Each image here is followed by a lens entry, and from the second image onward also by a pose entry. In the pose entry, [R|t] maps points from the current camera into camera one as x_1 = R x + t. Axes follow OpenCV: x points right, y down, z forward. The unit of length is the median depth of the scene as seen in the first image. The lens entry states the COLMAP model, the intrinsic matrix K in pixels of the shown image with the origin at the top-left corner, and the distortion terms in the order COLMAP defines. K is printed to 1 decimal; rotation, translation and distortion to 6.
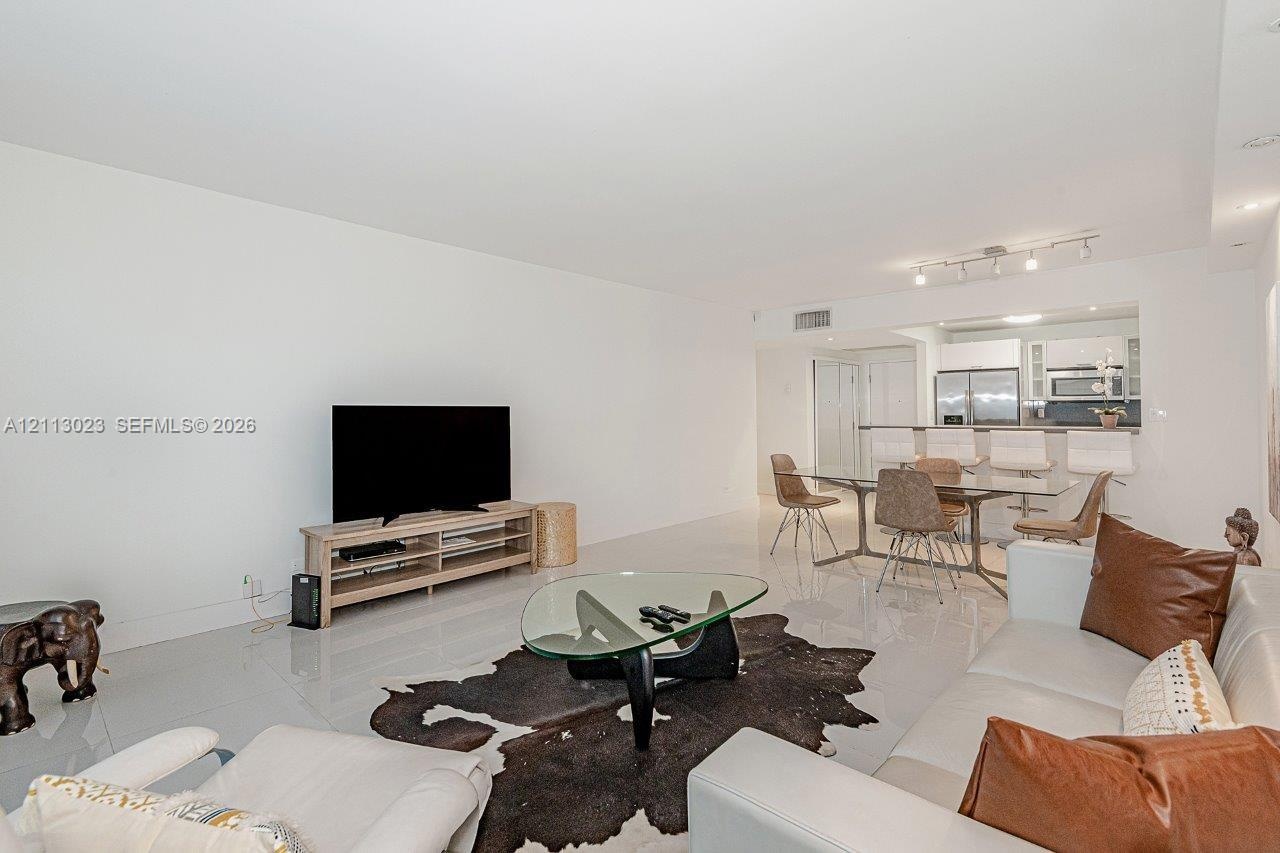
lens RADIAL K [[587.1, 0, 628.9], [0, 587.1, 407.8], [0, 0, 1]] dist [0.004084, 0.000029]
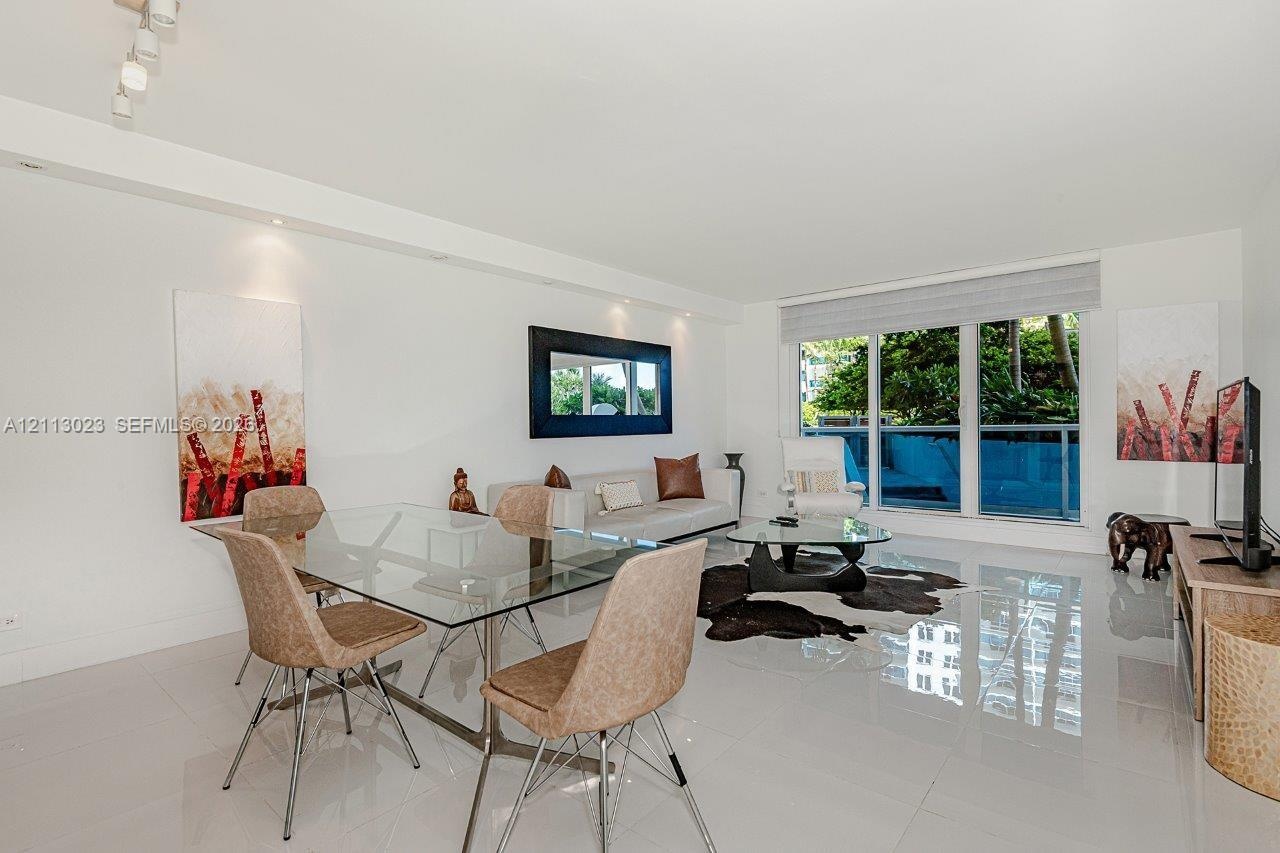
lens RADIAL K [[582.3, 0, 640.0], [0, 582.3, 426.5], [0, 0, 1]] dist [0.001688, -0.000507]
pose [[-0.997004, 0.017698, -0.075302, 0.370565], [0.017939, 0.999836, -0.002531, 0.035972], [0.075245, -0.003875, -0.997158, 1.612173]]
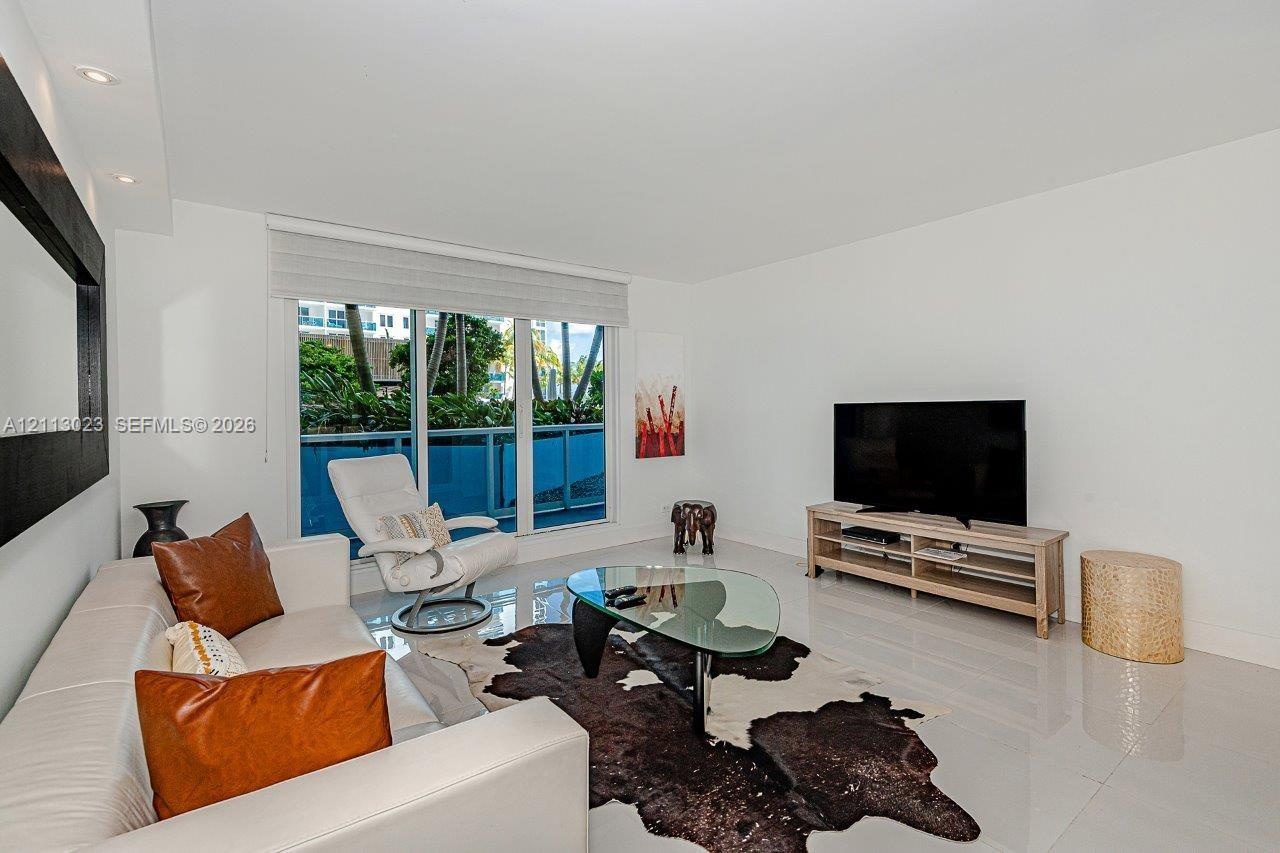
lens RADIAL K [[587.1, 0, 628.9], [0, 587.1, 407.8], [0, 0, 1]] dist [0.004084, 0.000029]
pose [[-0.164781, 0.006746, -0.986307, 0.685754], [0.022115, 0.999750, 0.003143, -0.007582], [0.986082, -0.021294, -0.164889, 0.704042]]
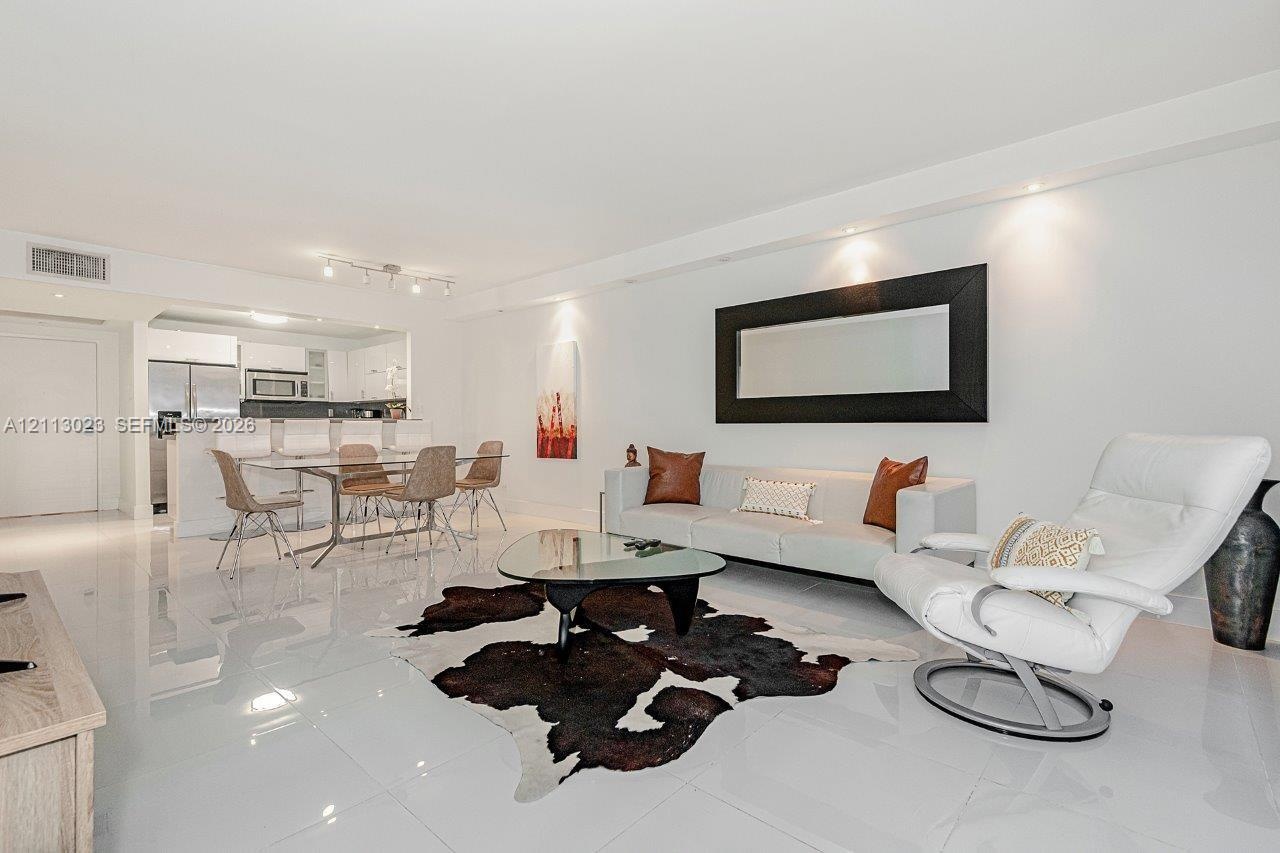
lens RADIAL K [[604.6, 0, 629.1], [0, 604.6, 424.3], [0, 0, 1]] dist [0.041053, -0.000091]
pose [[-0.028765, 0.003077, 0.999581, -0.718677], [-0.003561, 0.999989, -0.003181, 0.060001], [-0.999580, -0.003651, -0.028754, 0.626190]]
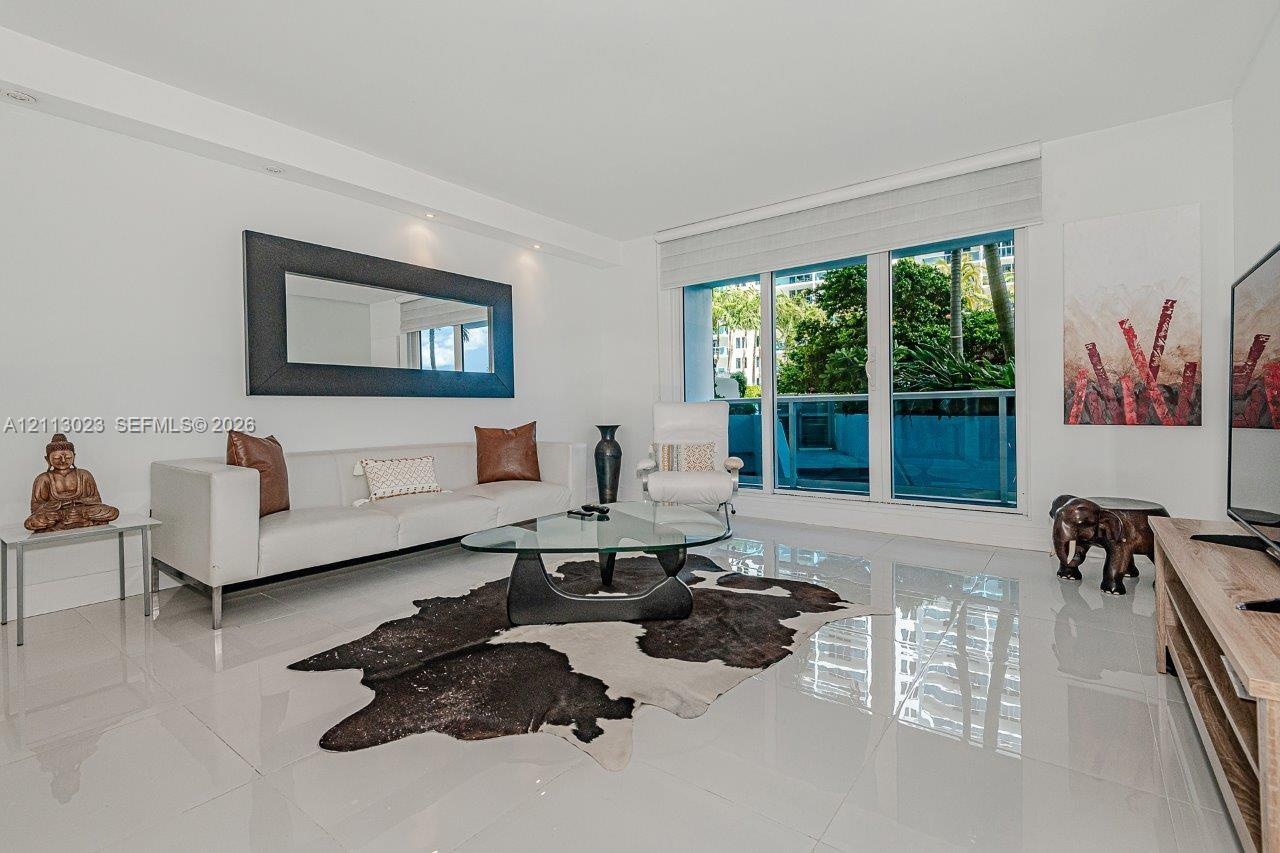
lens RADIAL K [[571.2, 0, 638.0], [0, 571.2, 410.4], [0, 0, 1]] dist [0.016114, -0.000253]
pose [[-0.991922, 0.018187, -0.125540, 0.062000], [0.018983, 0.999807, -0.005146, 0.089617], [0.125422, -0.007488, -0.992075, 1.285624]]
